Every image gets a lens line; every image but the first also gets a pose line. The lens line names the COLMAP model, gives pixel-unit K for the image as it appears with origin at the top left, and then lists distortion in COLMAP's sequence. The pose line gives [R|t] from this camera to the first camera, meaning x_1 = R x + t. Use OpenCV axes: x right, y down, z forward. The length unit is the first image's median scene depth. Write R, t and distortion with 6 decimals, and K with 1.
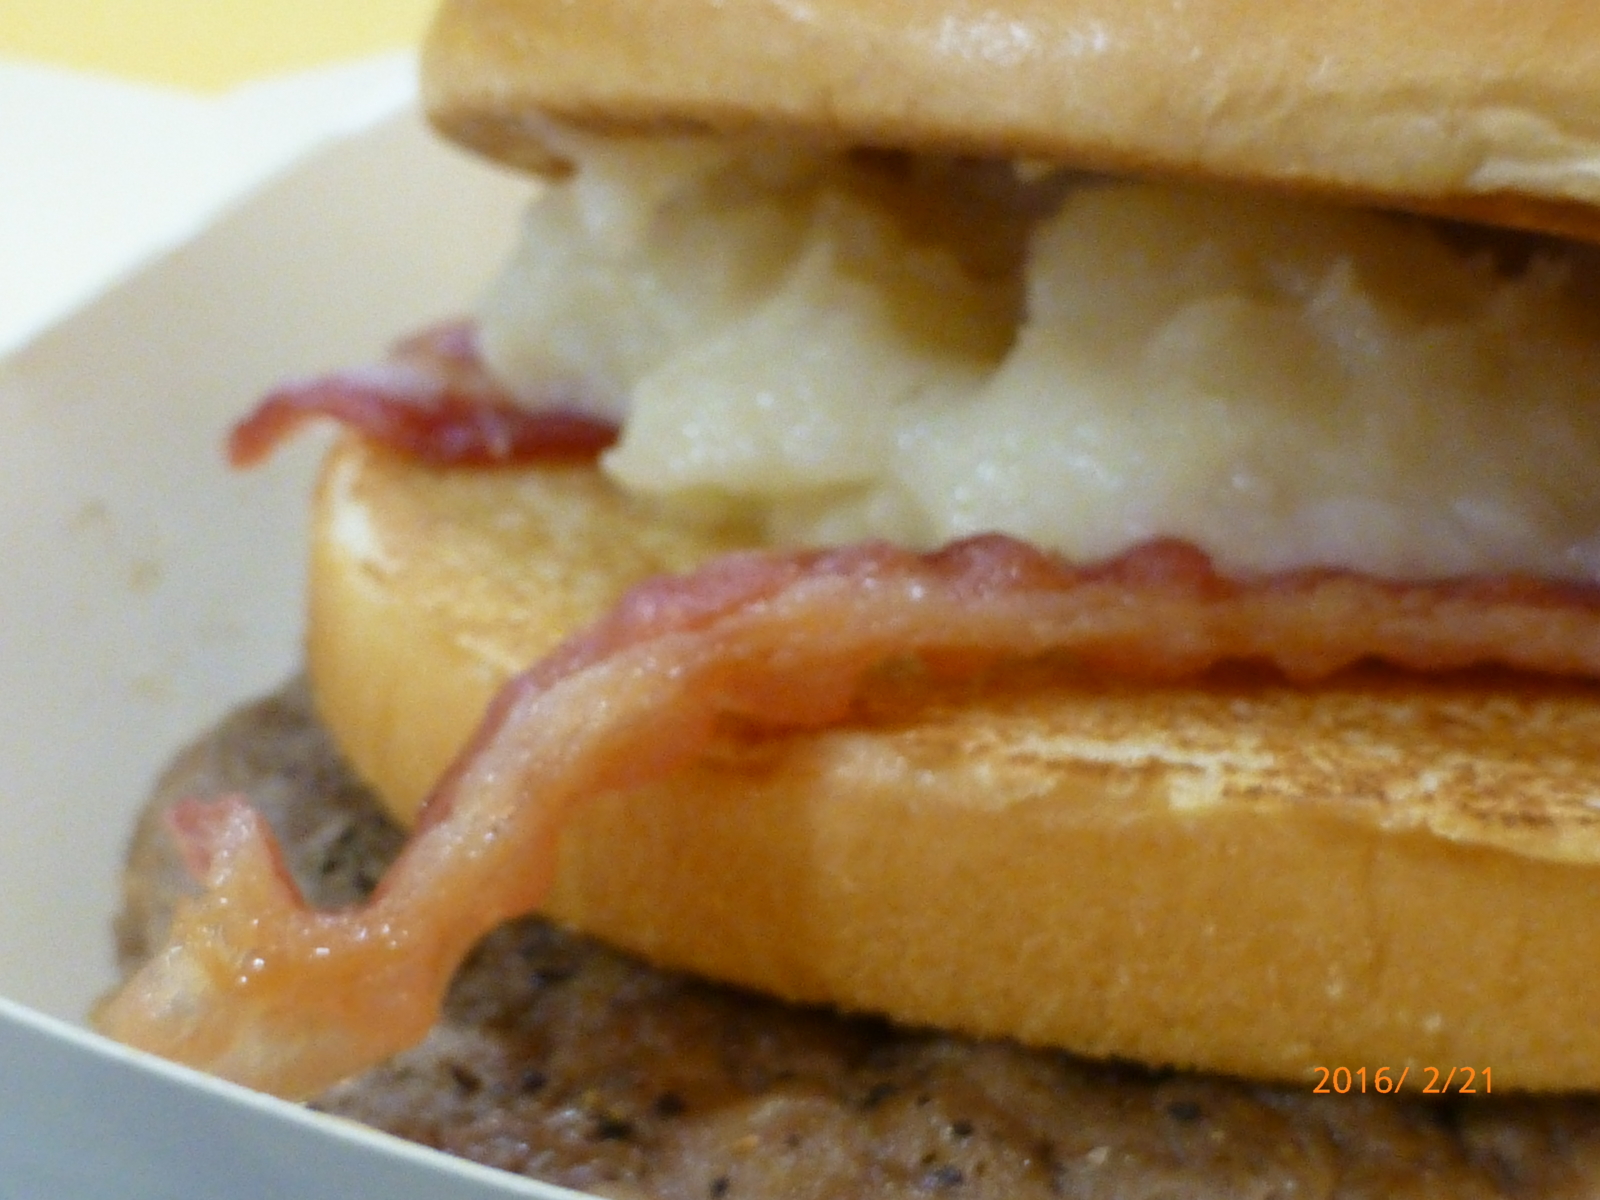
lens RADIAL K [[2482.2, 0, 800.0], [0, 2482.2, 600.0], [0, 0, 1]] dist [-0.176527, 0.657485]
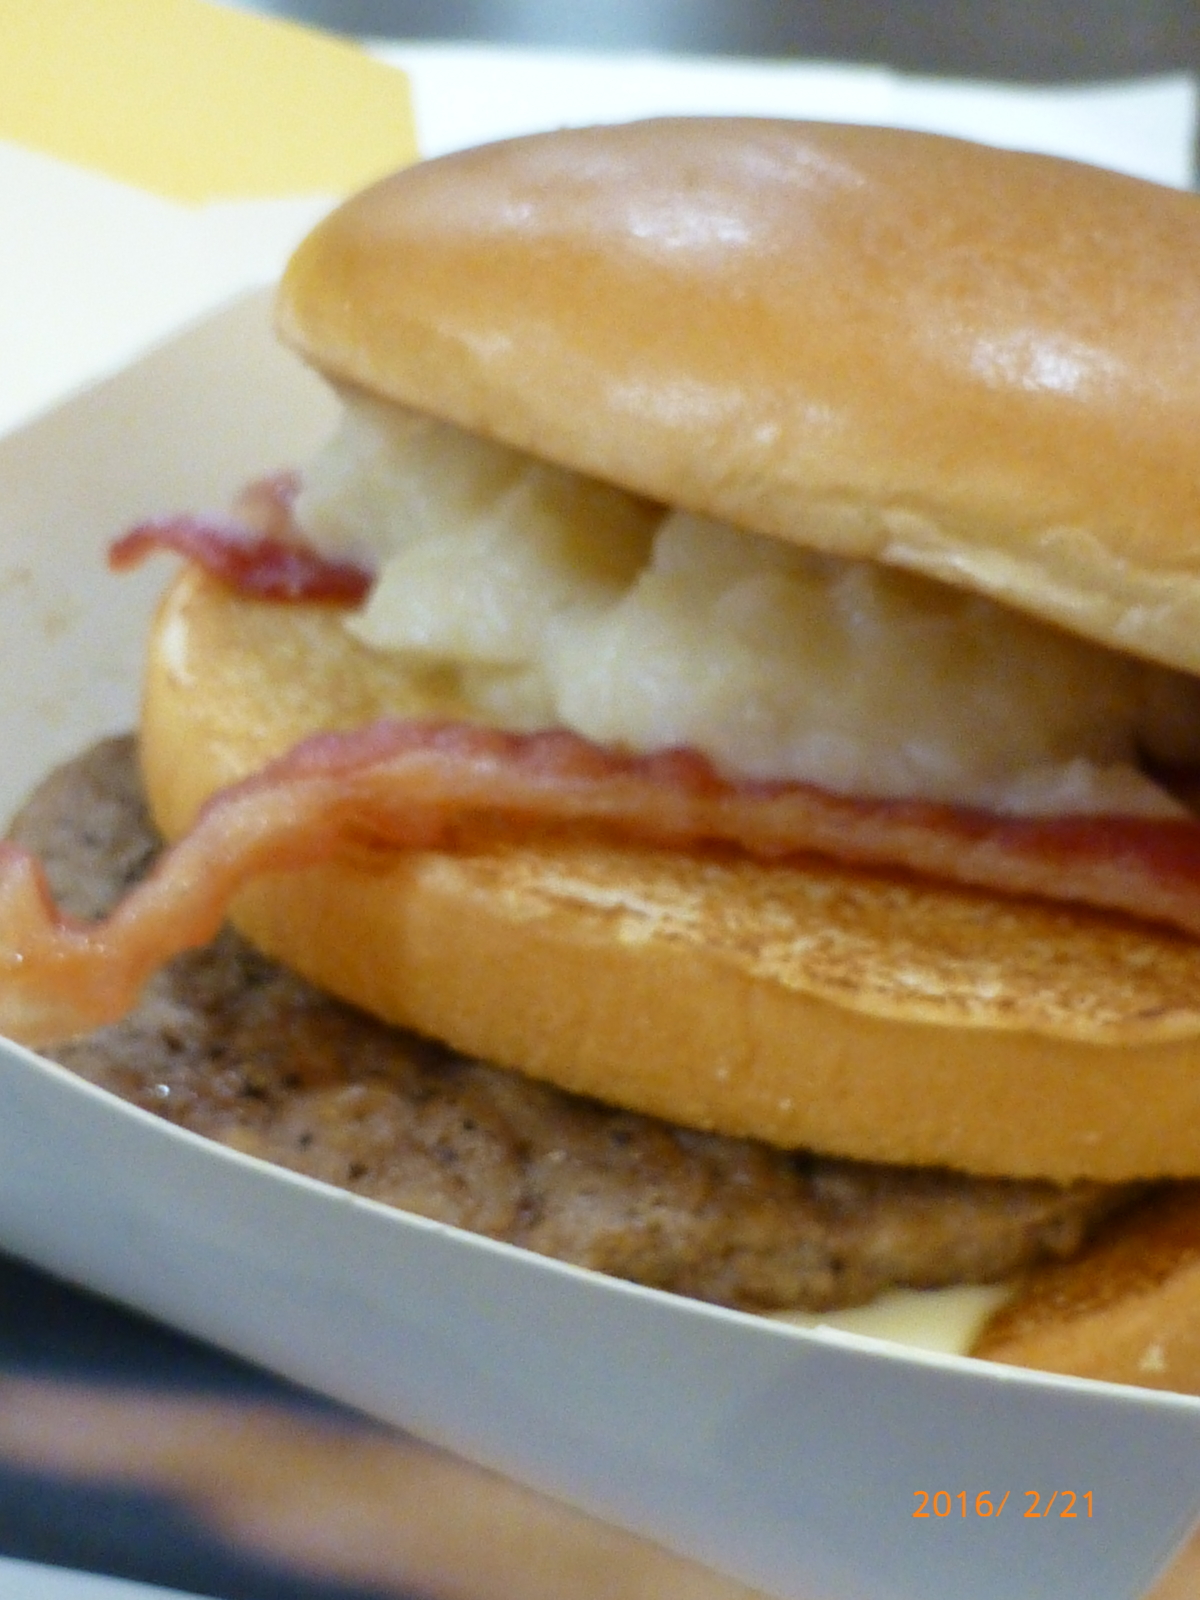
lens RADIAL K [[2482.2, 0, 600.0], [0, 2482.2, 800.0], [0, 0, 1]] dist [-0.176527, 0.657485]
pose [[0.986880, 0.135736, -0.087428, 0.243674], [-0.126797, 0.986797, 0.100770, -0.142158], [0.099952, -0.088362, 0.991061, -0.468382]]
